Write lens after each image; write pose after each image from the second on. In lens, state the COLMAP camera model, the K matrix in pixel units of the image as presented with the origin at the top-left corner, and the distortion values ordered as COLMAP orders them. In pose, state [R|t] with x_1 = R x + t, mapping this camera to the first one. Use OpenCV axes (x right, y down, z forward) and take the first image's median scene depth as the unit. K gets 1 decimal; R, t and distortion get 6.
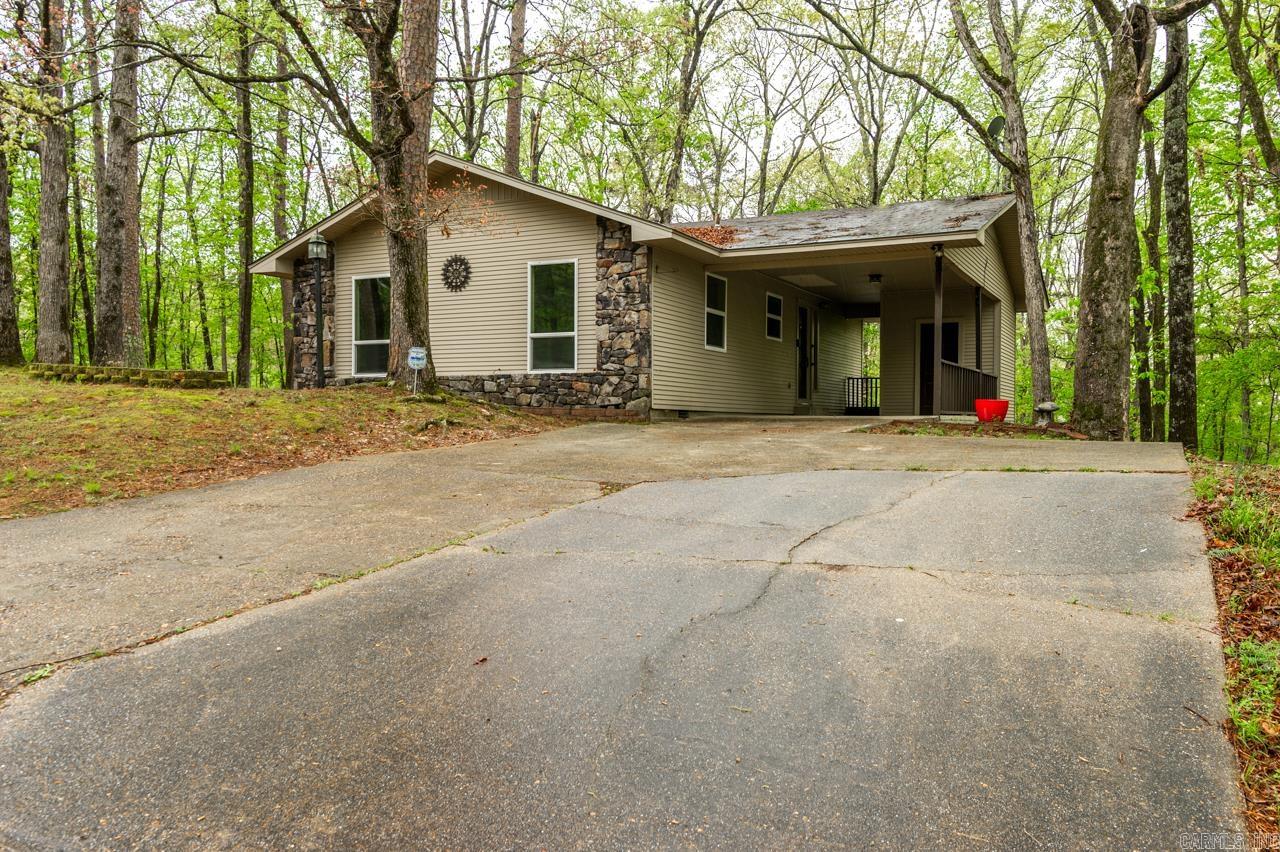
lens RADIAL K [[1021.6, 0, 640.0], [0, 1021.6, 426.0], [0, 0, 1]] dist [0.003225, 0.001745]
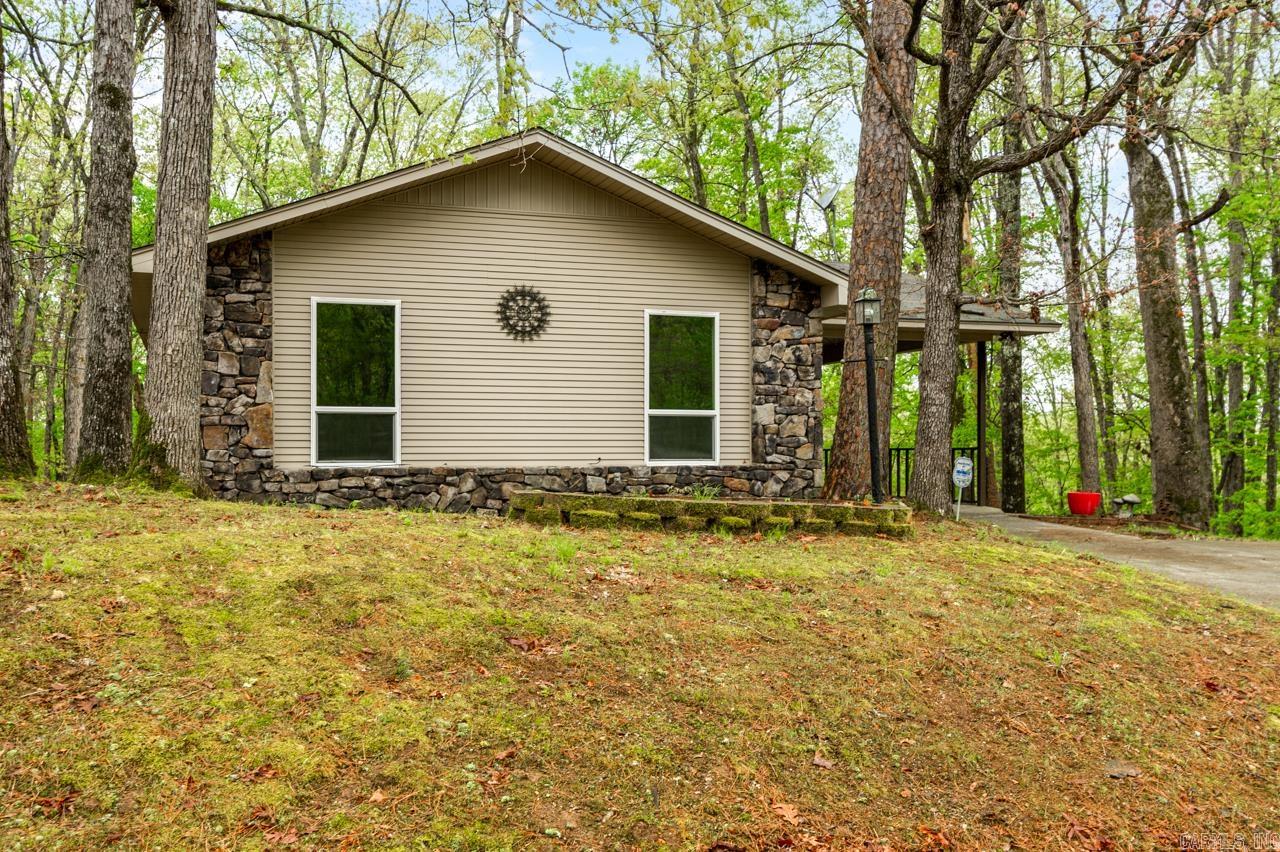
lens RADIAL K [[1232.1, 0, 640.0], [0, 1232.1, 426.0], [0, 0, 1]] dist [-0.002538, -0.010562]
pose [[0.681045, 0.009249, 0.732183, -0.773199], [0.009300, 0.999730, -0.021279, -0.063026], [-0.732183, 0.021301, 0.680775, 0.434970]]
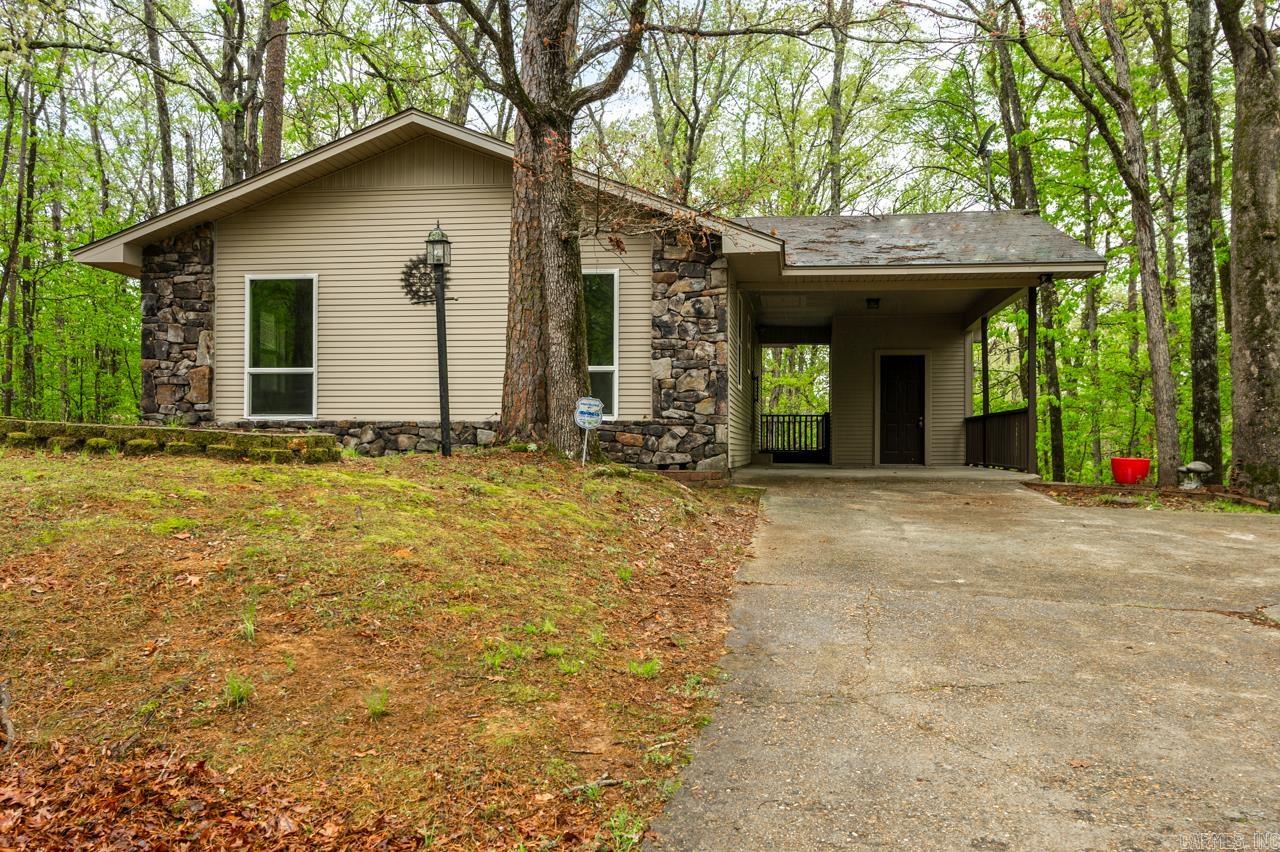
lens RADIAL K [[1232.1, 0, 640.0], [0, 1232.1, 426.0], [0, 0, 1]] dist [-0.002538, -0.010562]
pose [[0.939800, 0.002845, 0.341714, -0.362232], [0.003442, 0.999836, -0.017789, -0.032135], [-0.341708, 0.017894, 0.939636, 0.143244]]
